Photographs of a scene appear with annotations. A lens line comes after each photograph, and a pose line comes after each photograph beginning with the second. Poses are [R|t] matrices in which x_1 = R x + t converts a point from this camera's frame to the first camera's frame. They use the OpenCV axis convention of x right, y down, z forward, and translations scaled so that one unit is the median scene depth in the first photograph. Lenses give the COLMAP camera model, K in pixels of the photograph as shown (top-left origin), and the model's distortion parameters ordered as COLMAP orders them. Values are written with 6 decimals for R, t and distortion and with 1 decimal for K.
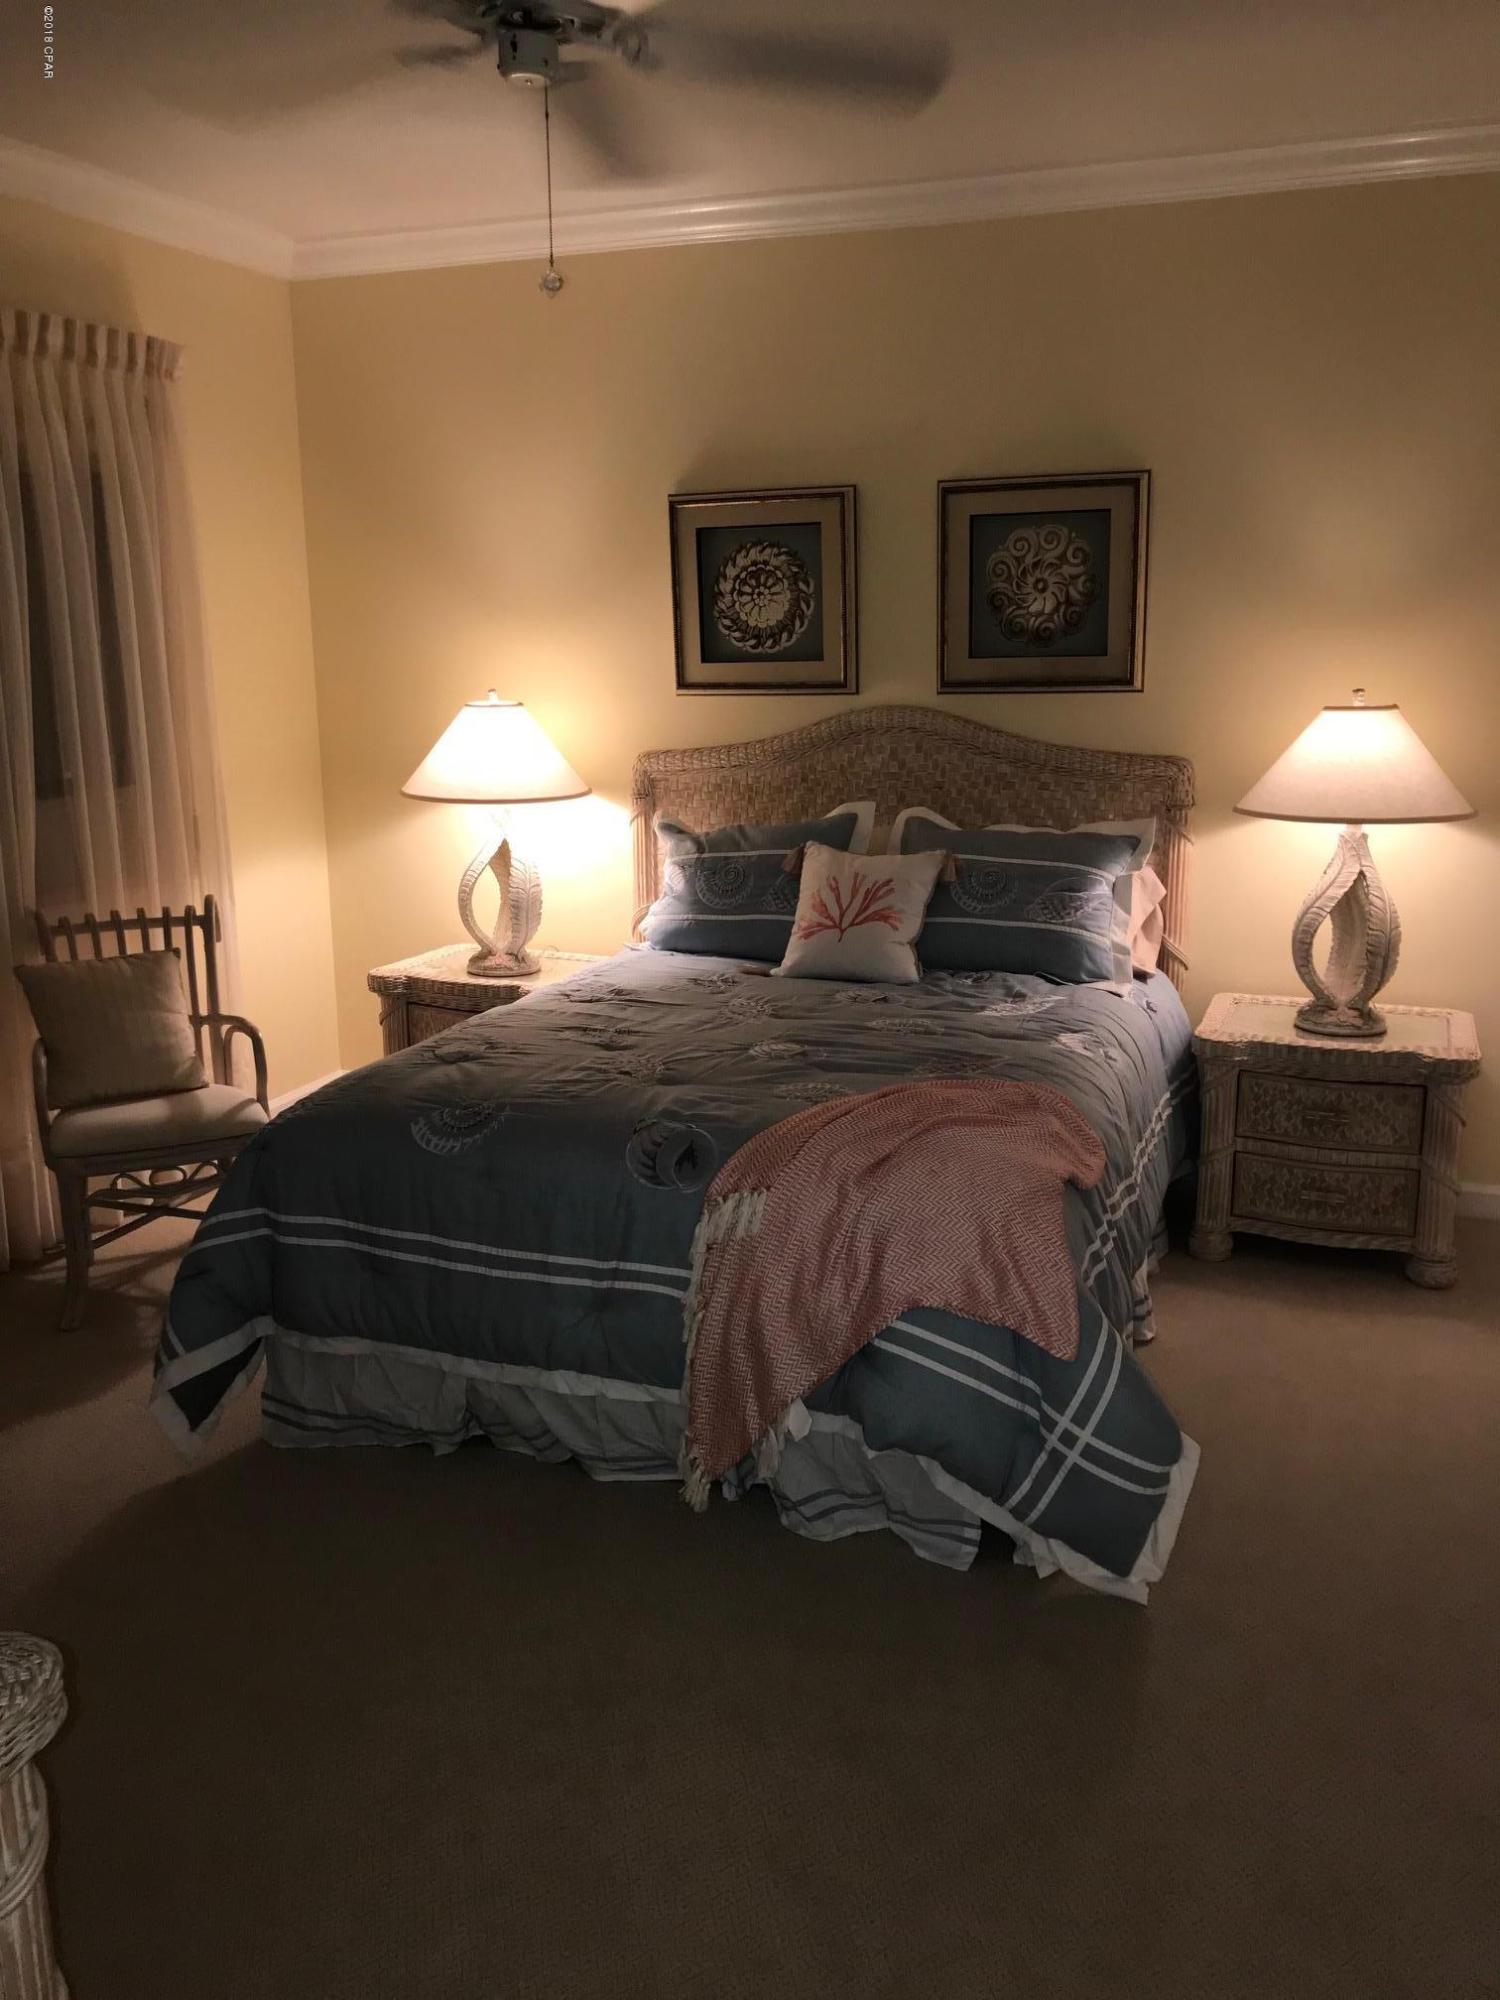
lens RADIAL K [[1629.5, 0, 750.3], [0, 1629.5, 1012.3], [0, 0, 1]] dist [0.054906, -0.017000]
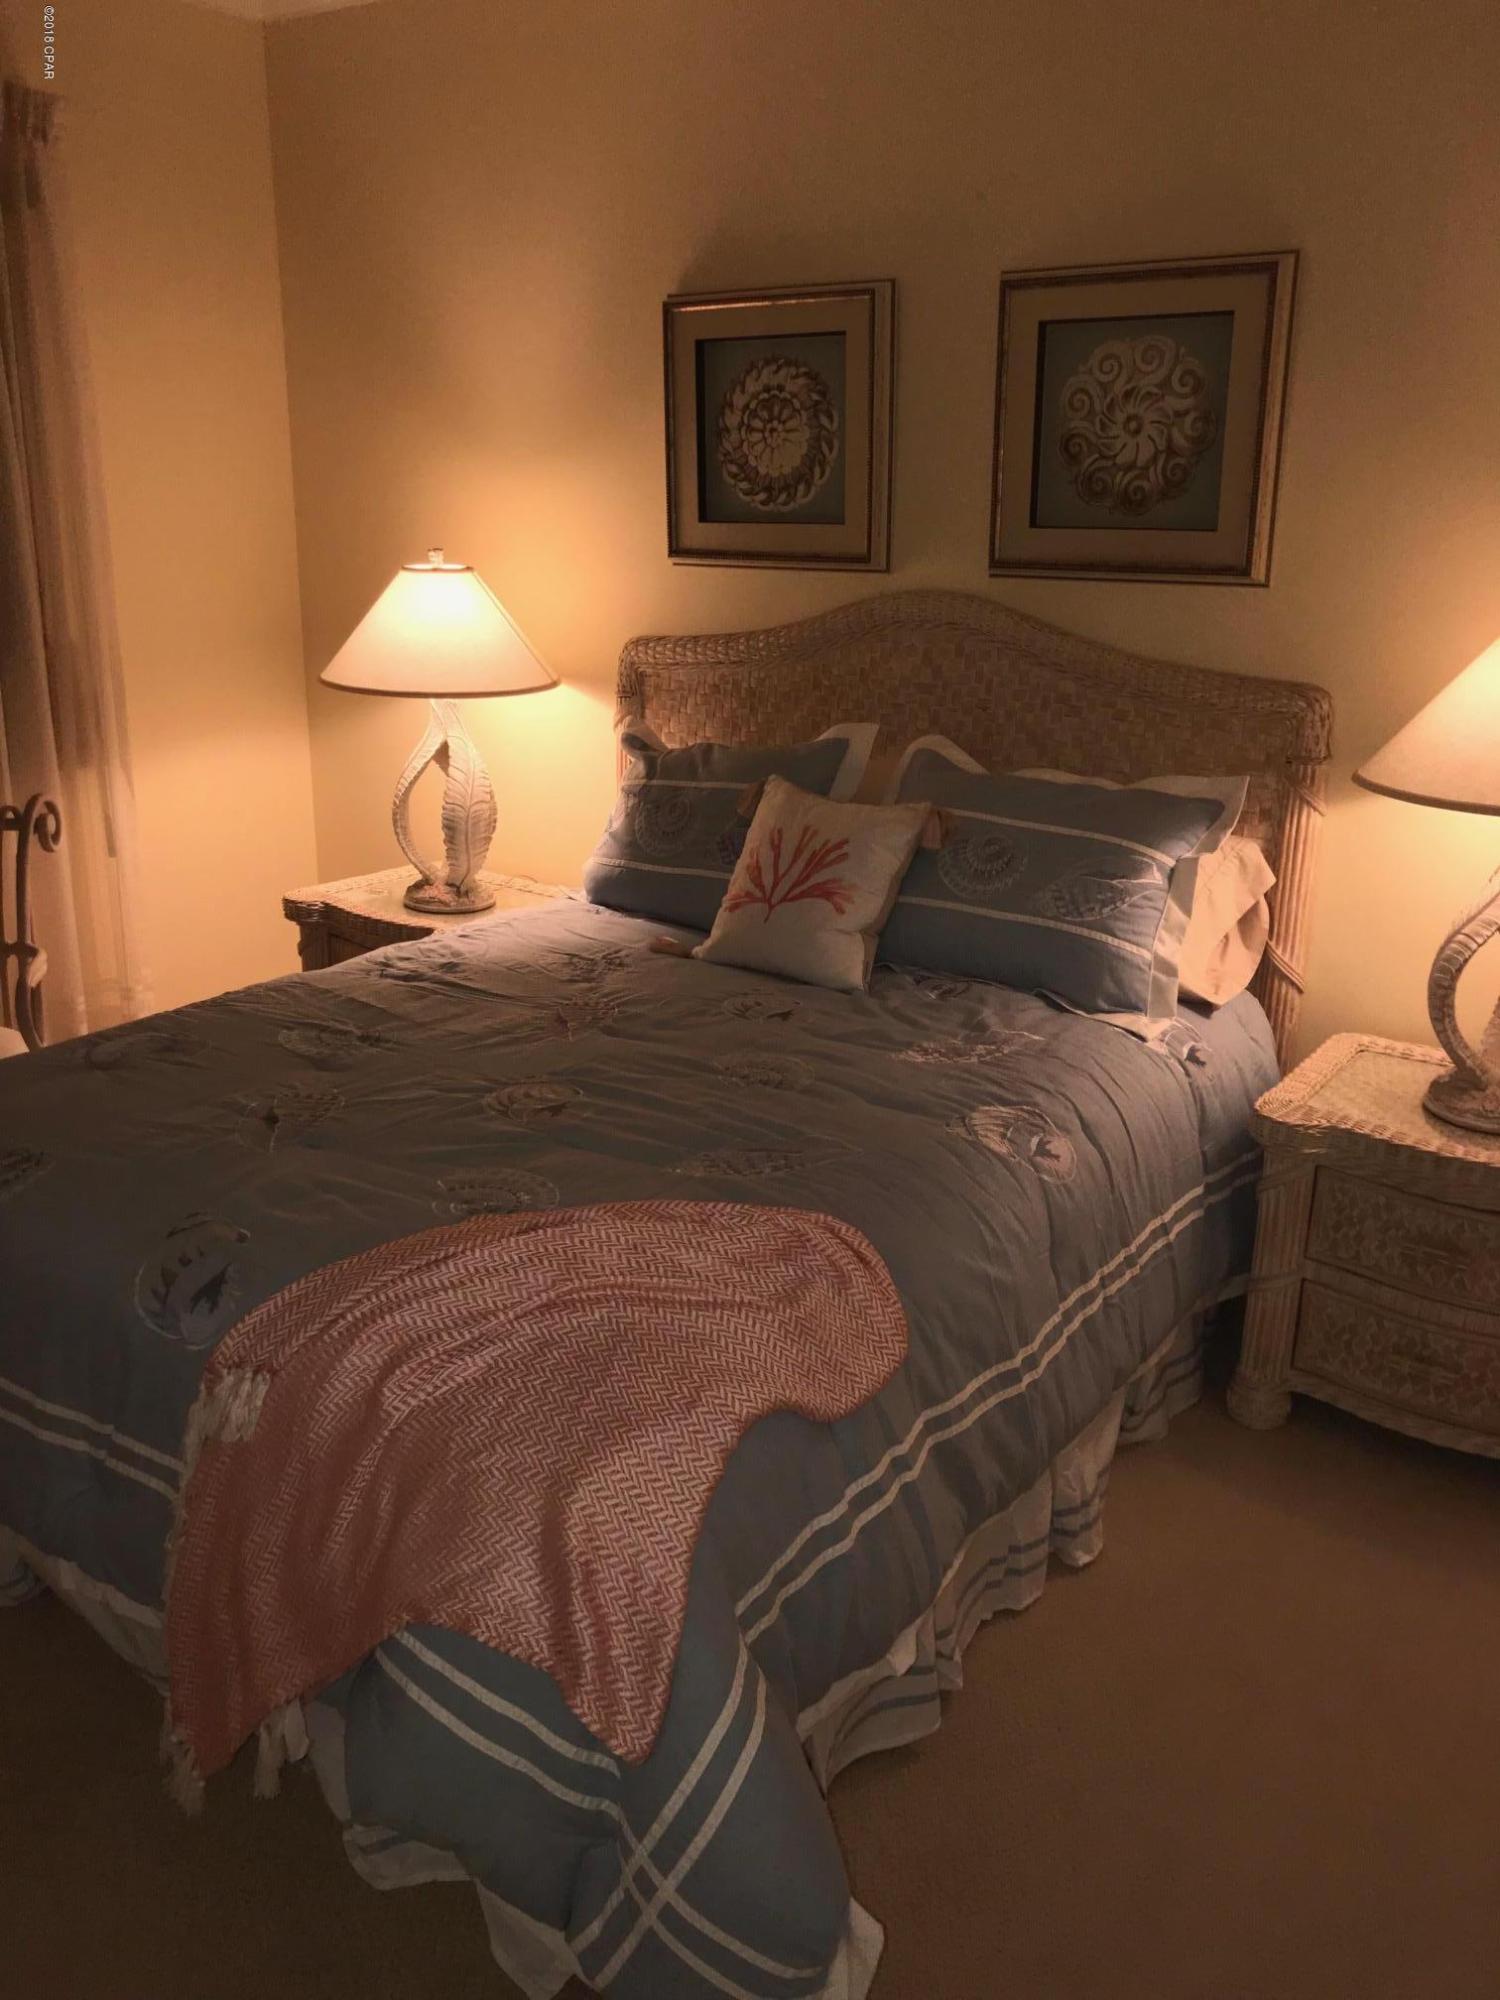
lens RADIAL K [[1645.5, 0, 753.8], [0, 1645.5, 998.4], [0, 0, 1]] dist [0.043301, -0.043016]
pose [[0.971232, 0.095425, -0.218179, 0.197171], [-0.079255, 0.993499, 0.081721, -0.063822], [0.224559, -0.062078, 0.972481, 0.266591]]
